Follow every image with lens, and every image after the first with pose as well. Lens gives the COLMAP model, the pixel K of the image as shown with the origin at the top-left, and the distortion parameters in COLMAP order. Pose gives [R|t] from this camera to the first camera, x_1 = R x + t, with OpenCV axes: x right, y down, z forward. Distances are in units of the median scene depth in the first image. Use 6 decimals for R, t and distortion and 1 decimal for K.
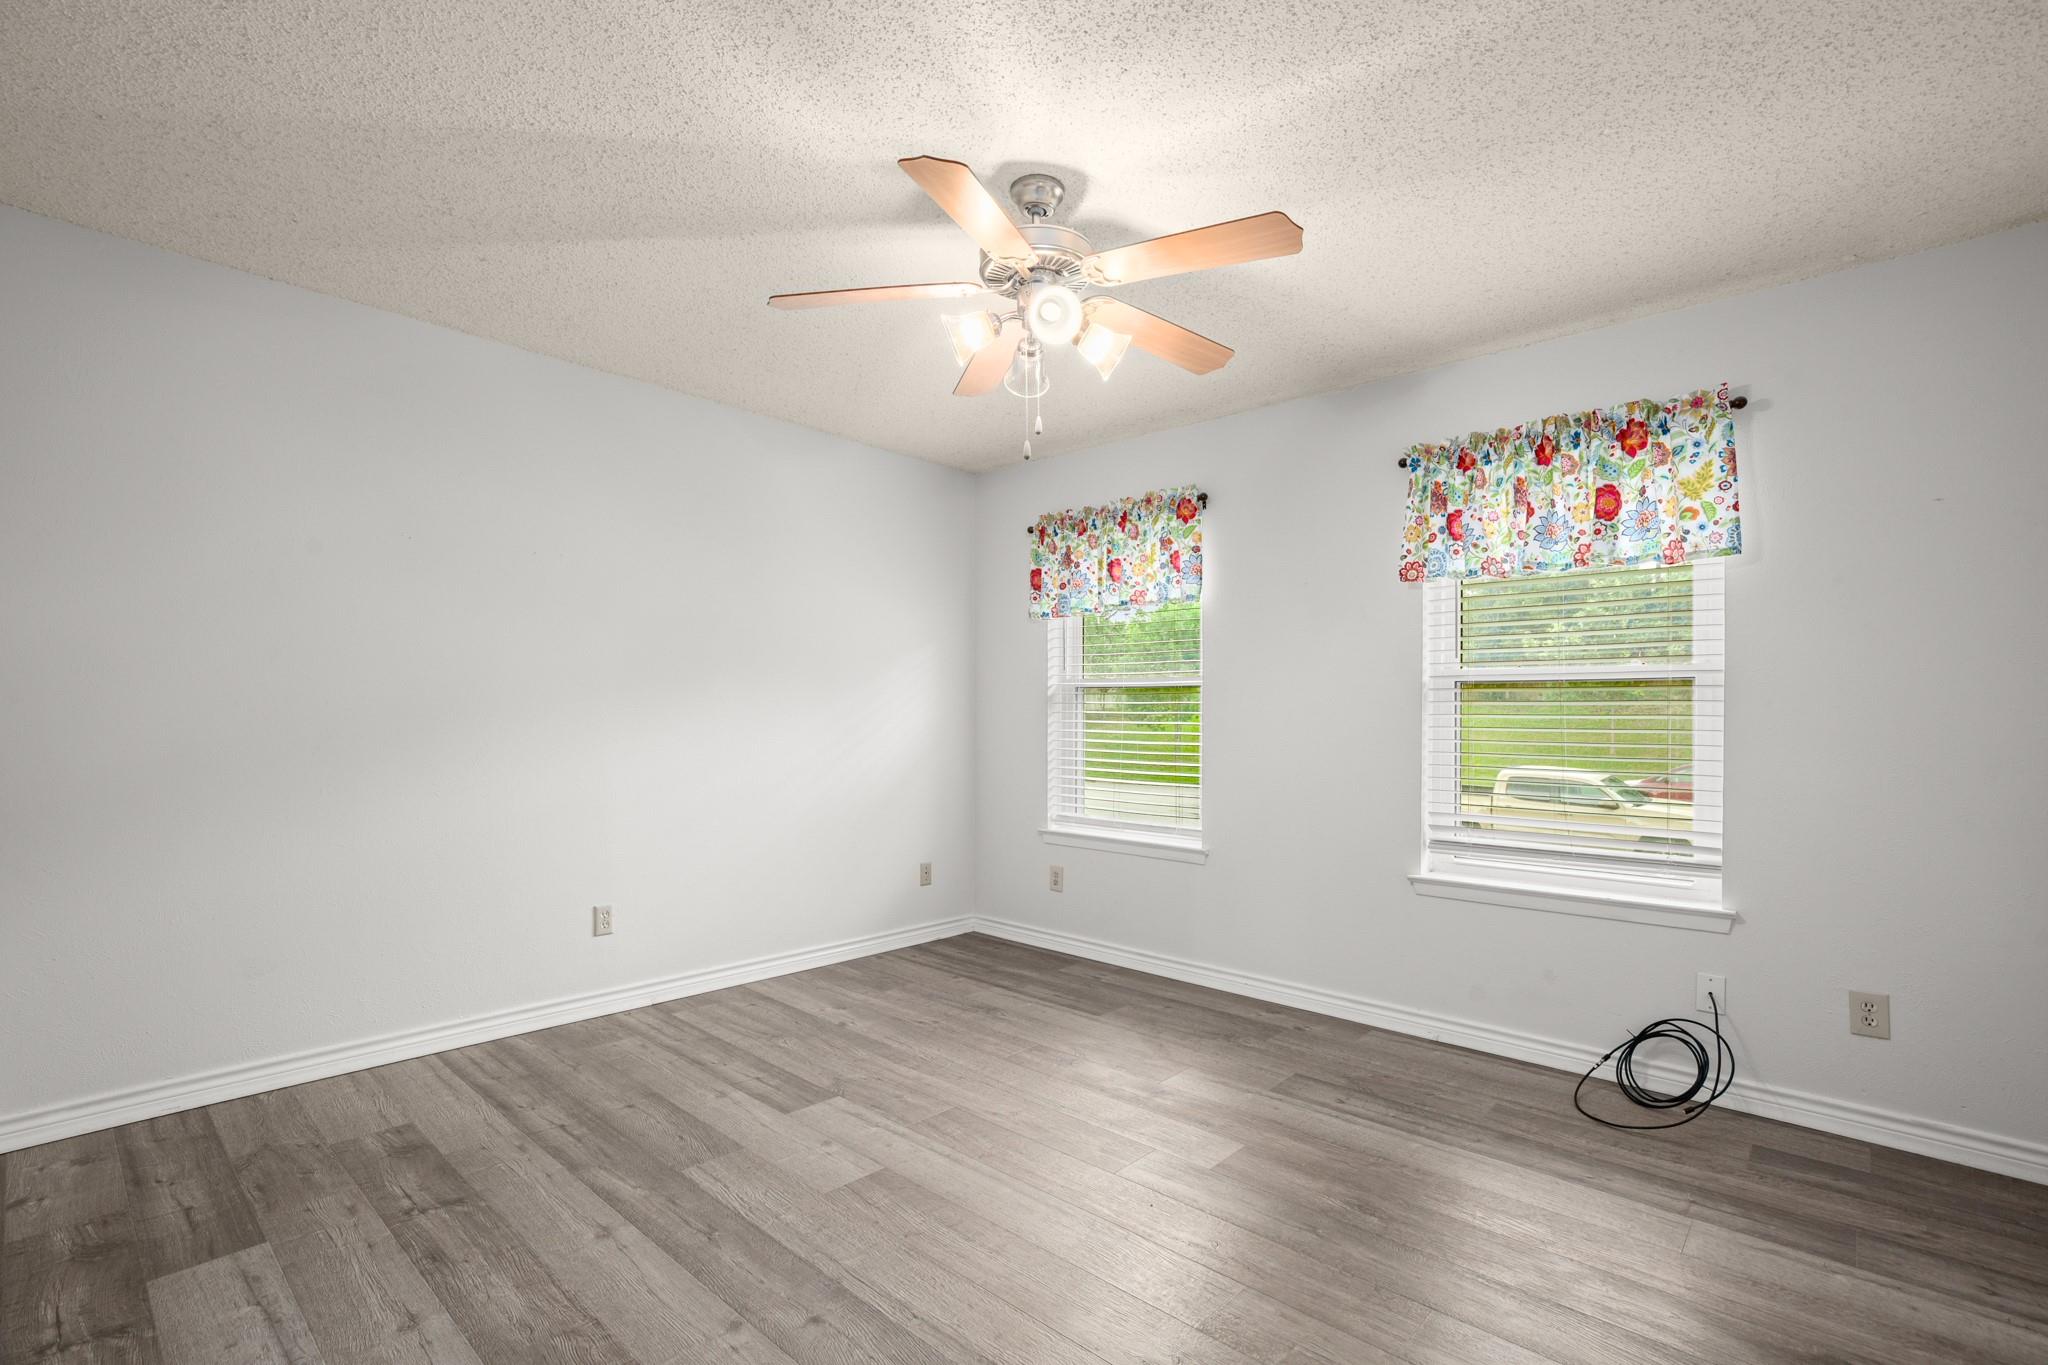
lens RADIAL K [[930.4, 0, 1030.1], [0, 930.4, 711.0], [0, 0, 1]] dist [-0.011957, 0.008325]
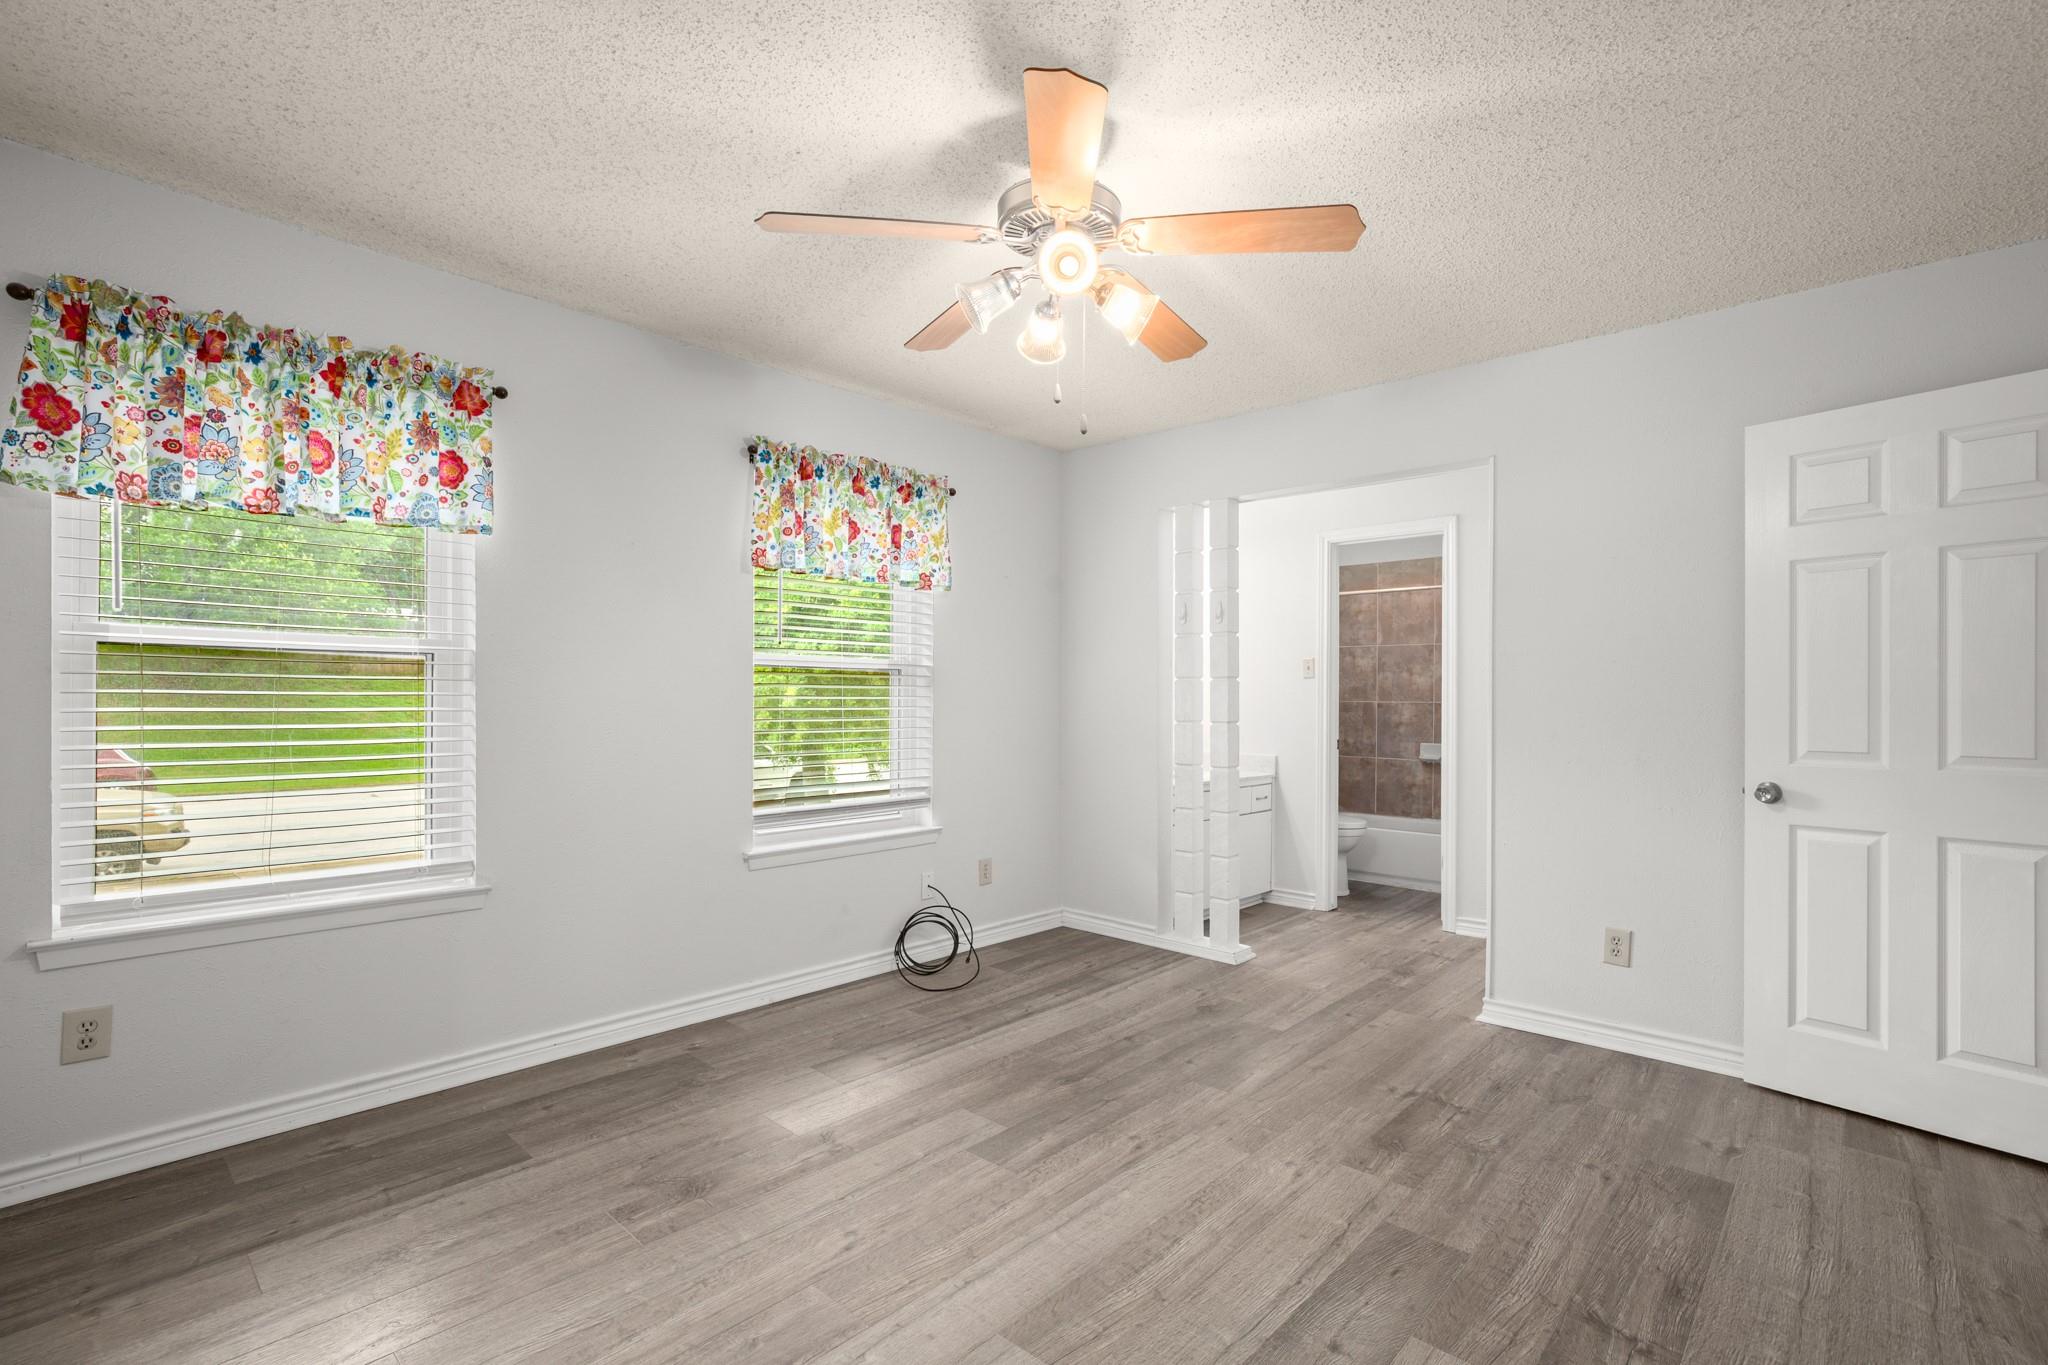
lens RADIAL K [[955.3, 0, 1024.0], [0, 955.3, 682.5], [0, 0, 1]] dist [0.003042, -0.000039]
pose [[0.002395, 0.001886, 0.999995, -0.655568], [-0.015319, 0.999881, -0.001849, -0.014357], [-0.999880, -0.015315, 0.002424, 0.709855]]
